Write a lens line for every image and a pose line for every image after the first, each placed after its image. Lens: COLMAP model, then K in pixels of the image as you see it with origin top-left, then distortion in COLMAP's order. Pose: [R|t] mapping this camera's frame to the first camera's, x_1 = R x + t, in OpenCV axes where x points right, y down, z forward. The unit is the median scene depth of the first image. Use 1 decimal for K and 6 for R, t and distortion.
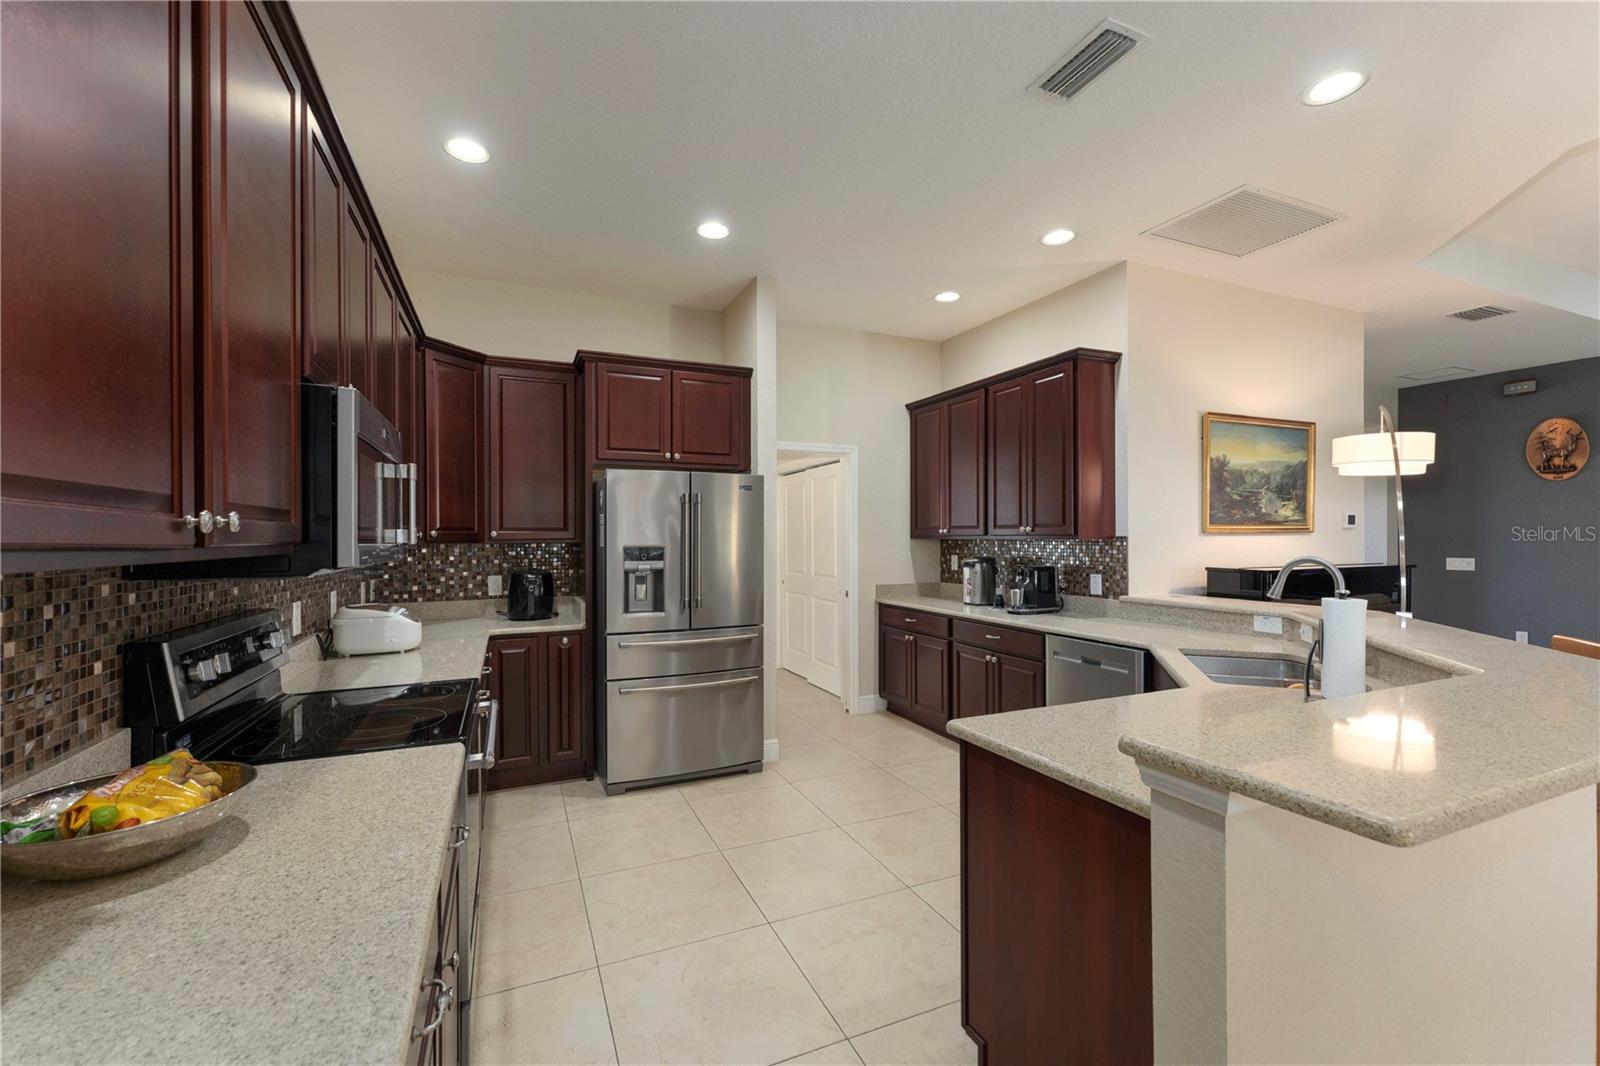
lens RADIAL K [[659.8, 0, 809.8], [0, 659.8, 534.7], [0, 0, 1]] dist [-0.000483, -0.000219]
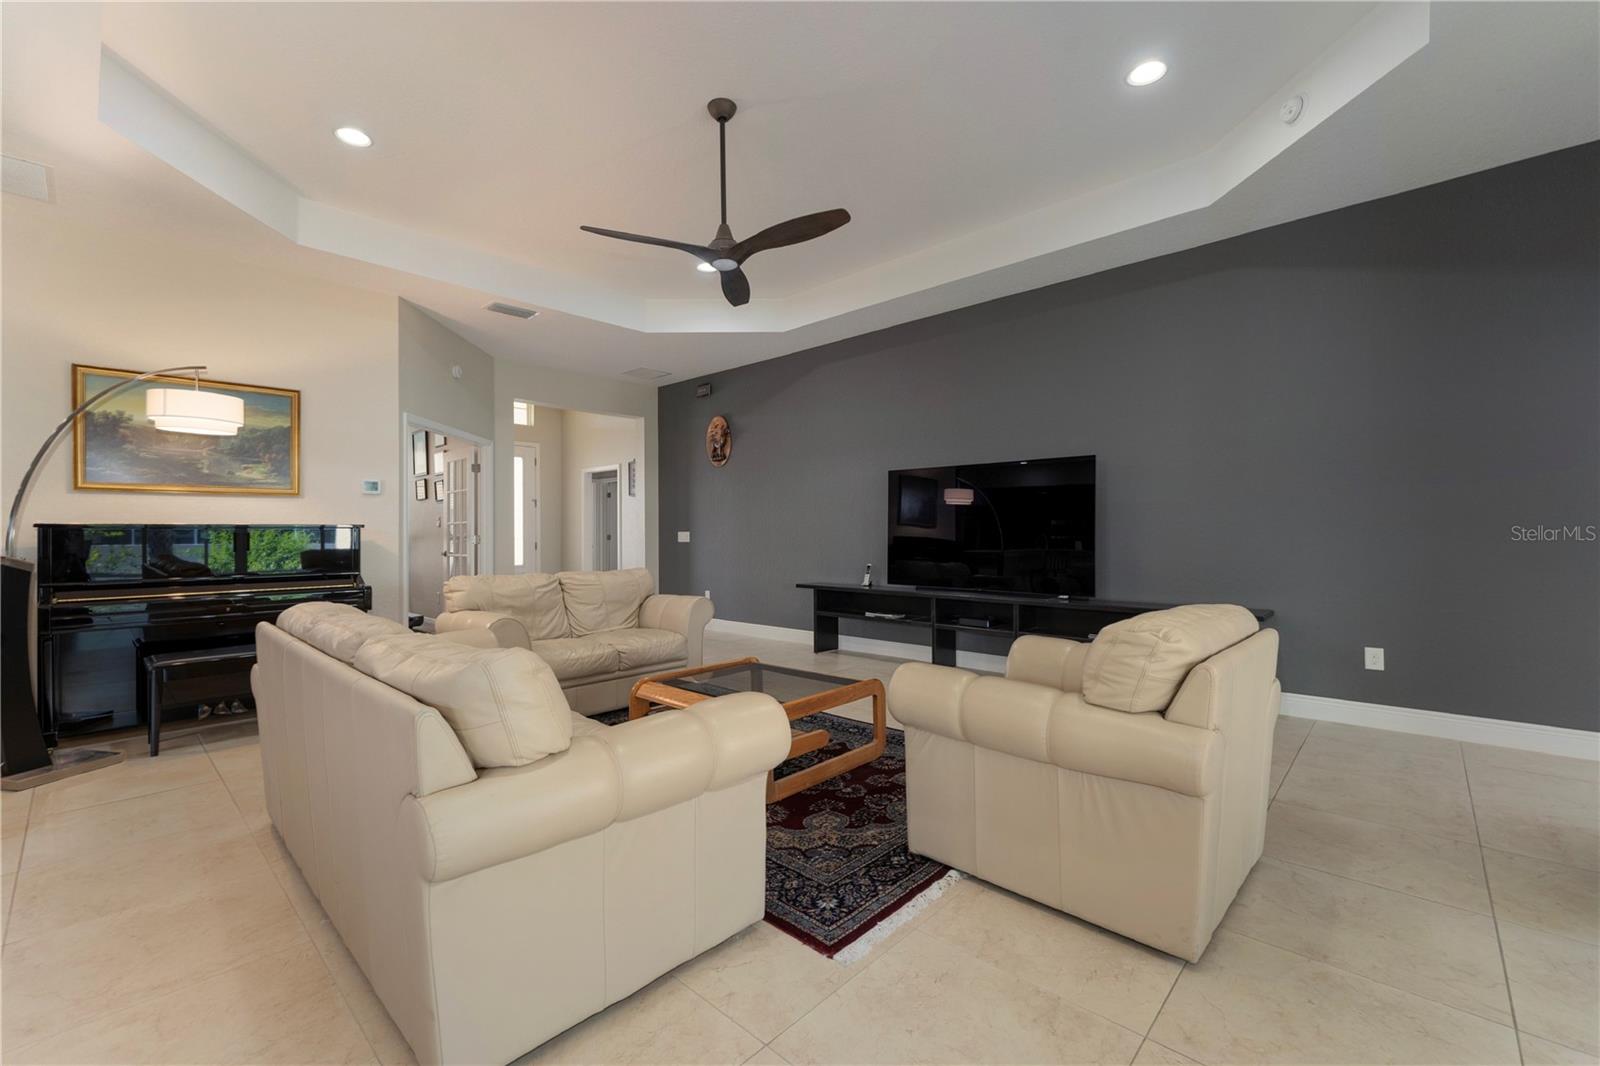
lens RADIAL K [[659.8, 0, 790.2], [0, 659.8, 533.6], [0, 0, 1]] dist [-0.000483, -0.000219]
pose [[0.914451, -0.004825, 0.404668, 1.054598], [0.003536, 0.999986, 0.003932, 0.054565], [-0.404681, -0.002165, 0.914455, -0.261857]]
